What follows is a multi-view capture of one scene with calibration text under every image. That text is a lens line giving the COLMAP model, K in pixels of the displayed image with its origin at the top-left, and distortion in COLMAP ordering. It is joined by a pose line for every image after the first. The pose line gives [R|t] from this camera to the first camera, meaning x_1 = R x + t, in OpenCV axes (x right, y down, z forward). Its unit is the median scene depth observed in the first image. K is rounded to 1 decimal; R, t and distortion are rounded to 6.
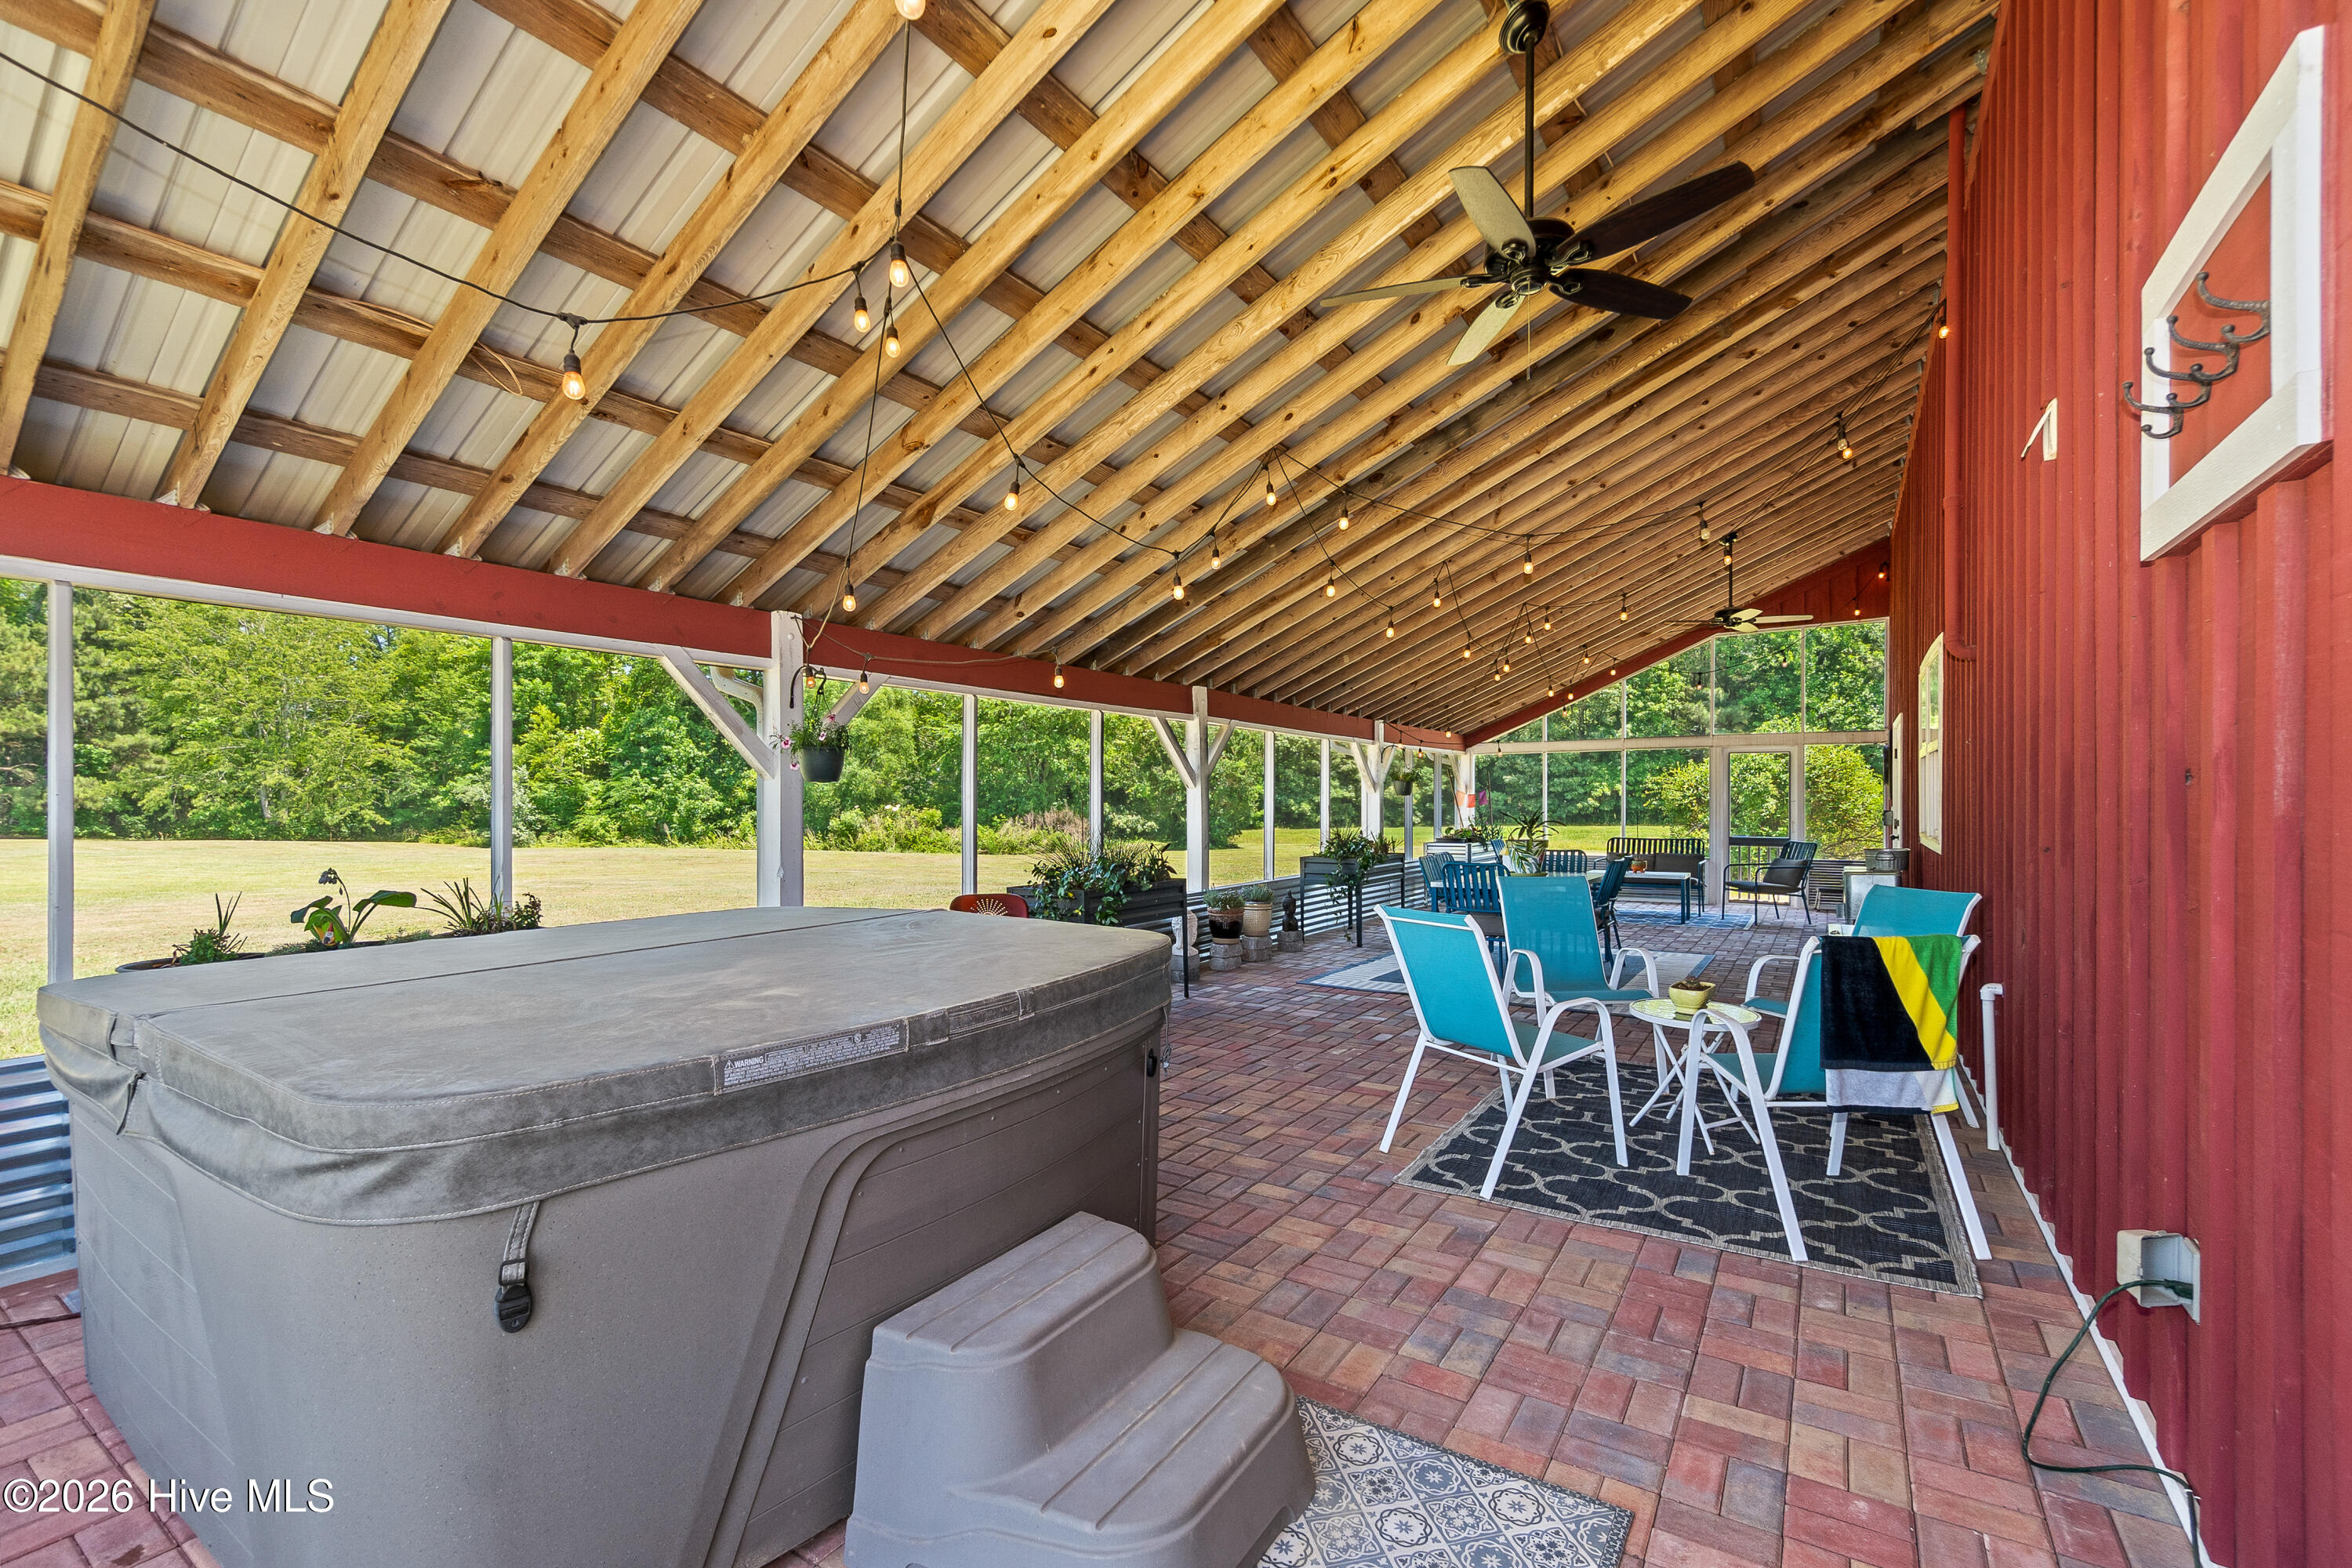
lens RADIAL K [[1006.2, 0, 1167.0], [0, 1006.2, 778.8], [0, 0, 1]] dist [-0.003908, 0.000389]
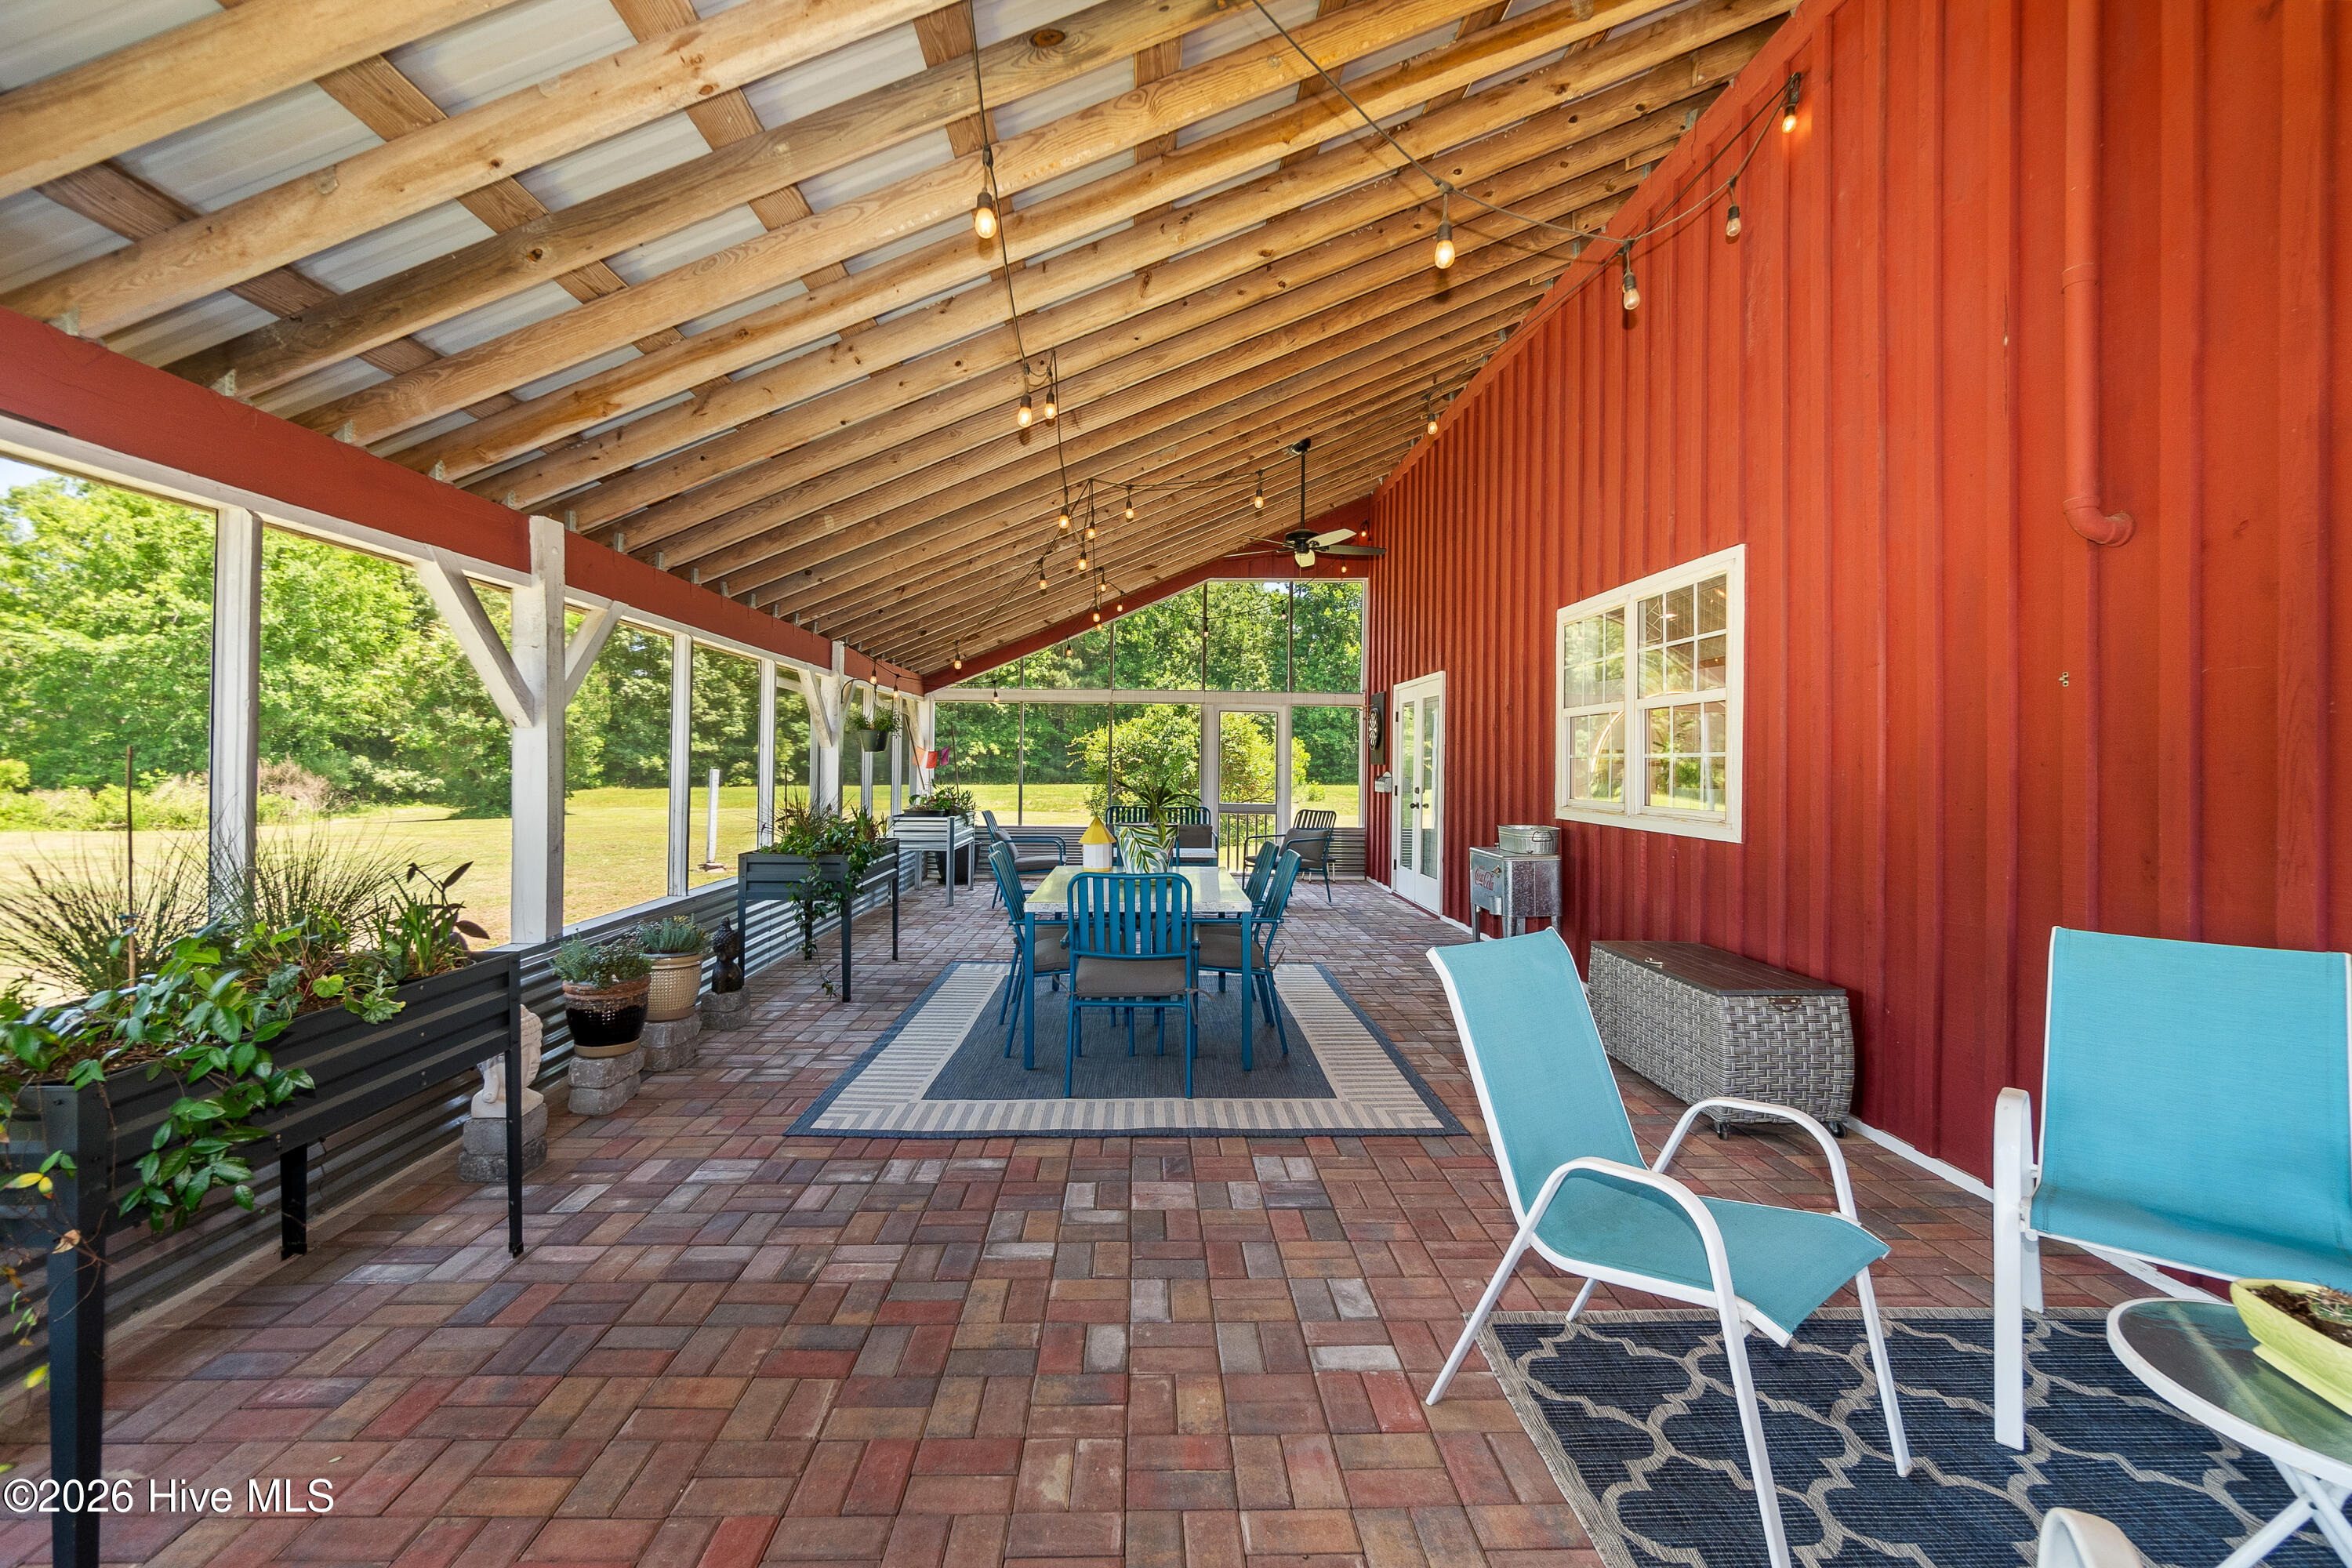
lens RADIAL K [[1008.3, 0, 1178.6], [0, 1008.3, 766.2], [0, 0, 1]] dist [-0.003542, -0.000106]
pose [[0.813320, 0.010019, 0.581730, -0.000292], [-0.027225, 0.999412, 0.020852, 0.006588], [-0.581179, -0.032797, 0.813115, 0.306867]]
